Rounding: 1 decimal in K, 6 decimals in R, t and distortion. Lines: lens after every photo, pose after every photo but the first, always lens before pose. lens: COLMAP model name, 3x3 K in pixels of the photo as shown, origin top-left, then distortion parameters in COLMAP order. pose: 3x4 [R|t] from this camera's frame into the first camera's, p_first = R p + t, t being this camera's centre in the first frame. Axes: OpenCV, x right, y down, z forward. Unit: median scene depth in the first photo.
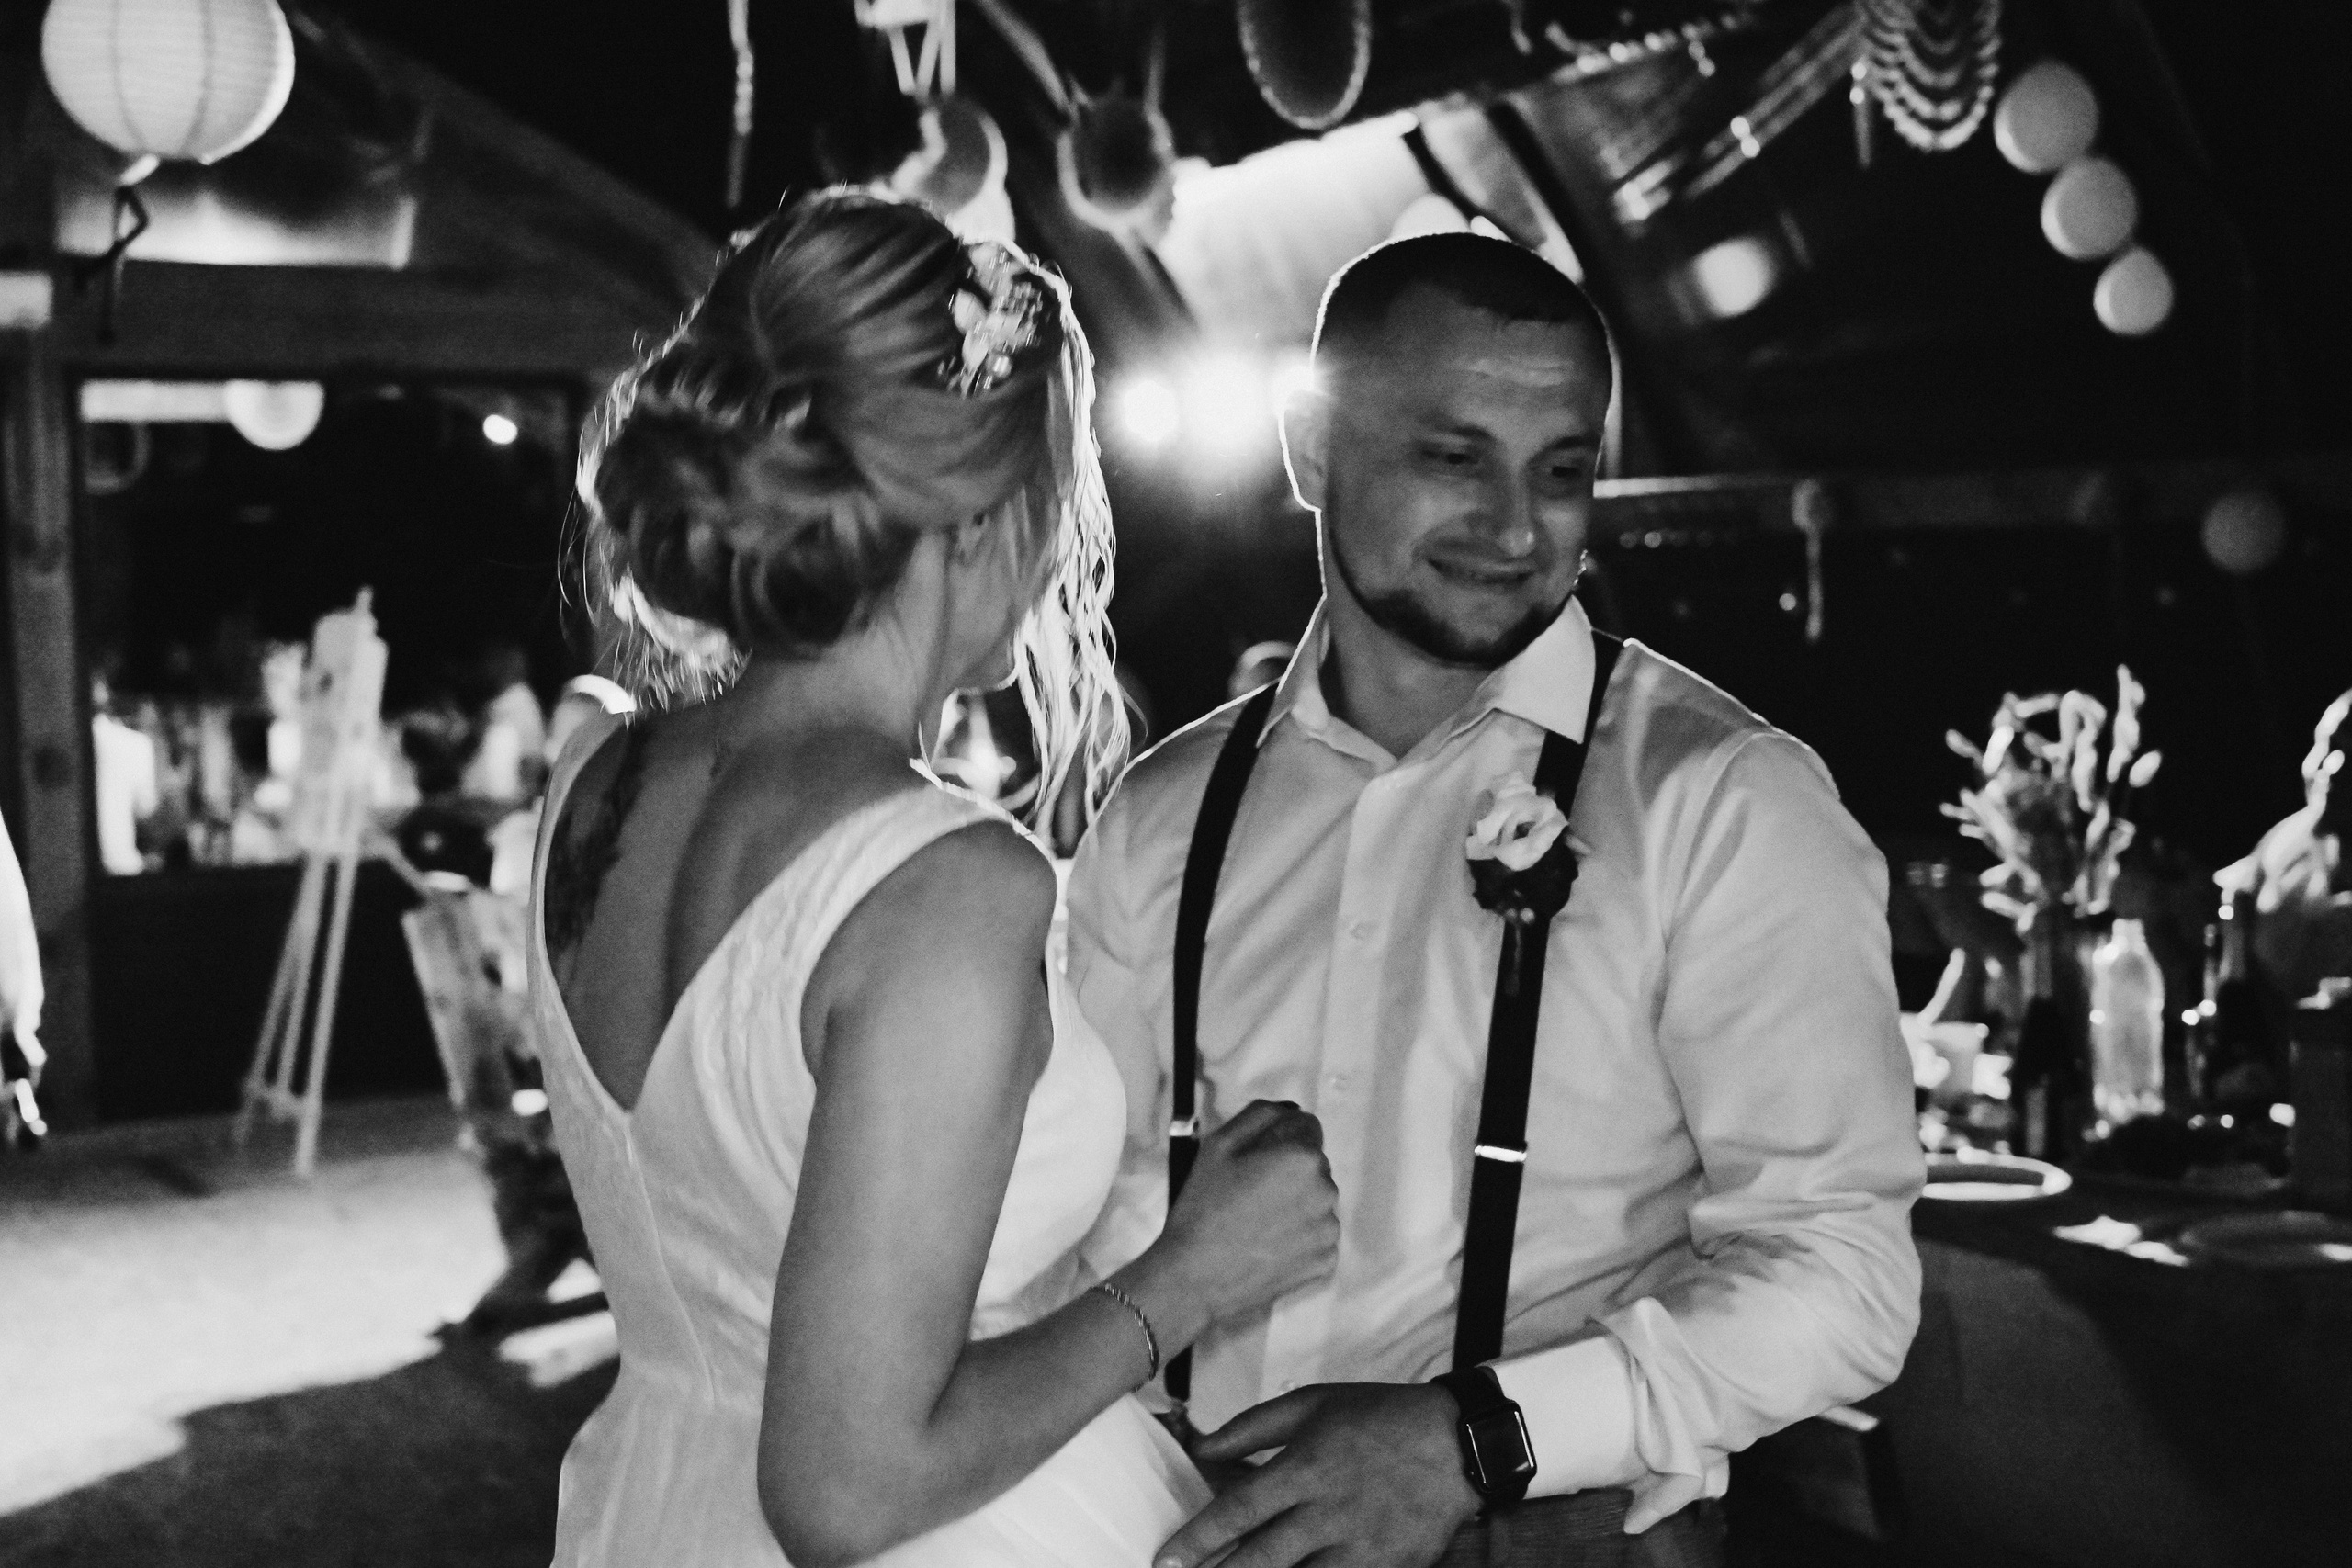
lens RADIAL K [[3030.9, 0, 1144.8], [0, 3030.9, 775.7], [0, 0, 1]] dist [0.013593, -0.026391]
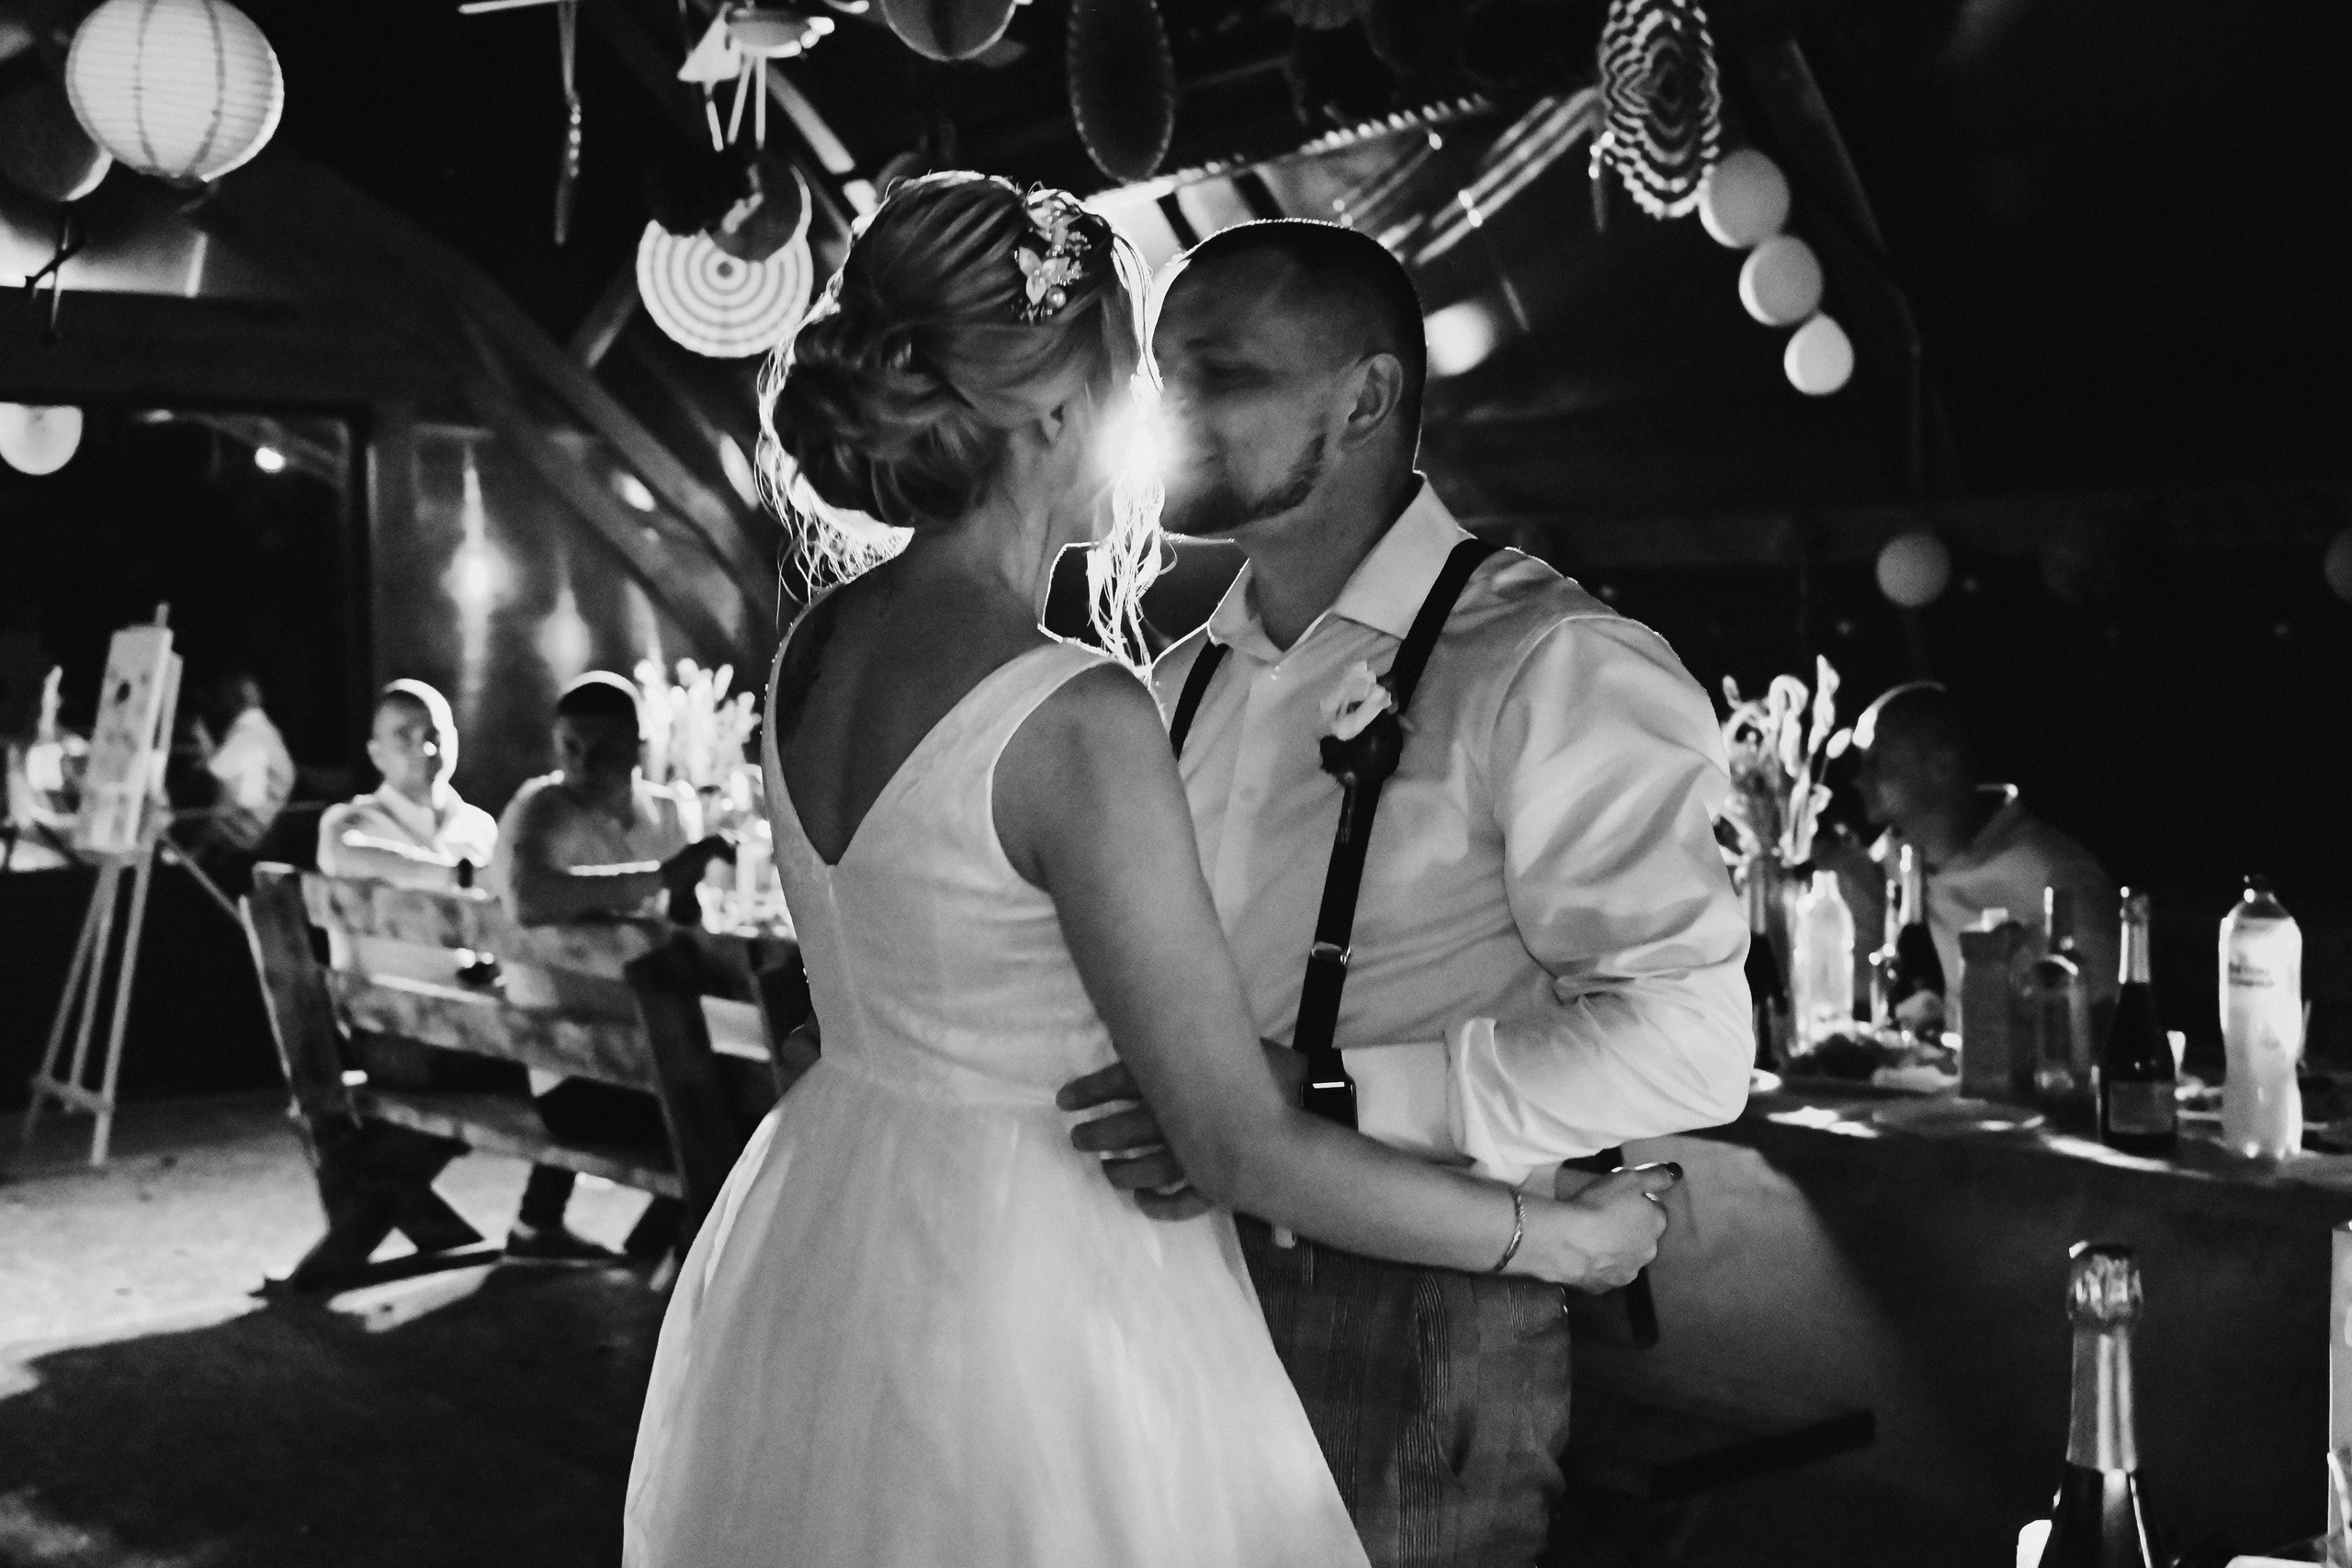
lens RADIAL K [[3030.9, 0, 1144.8], [0, 3030.9, 775.7], [0, 0, 1]] dist [0.013593, -0.026391]
pose [[0.994555, 0.009990, 0.103734, -0.059955], [-0.007681, 0.999714, -0.022630, 0.037858], [-0.103931, 0.021710, 0.994348, -0.141957]]
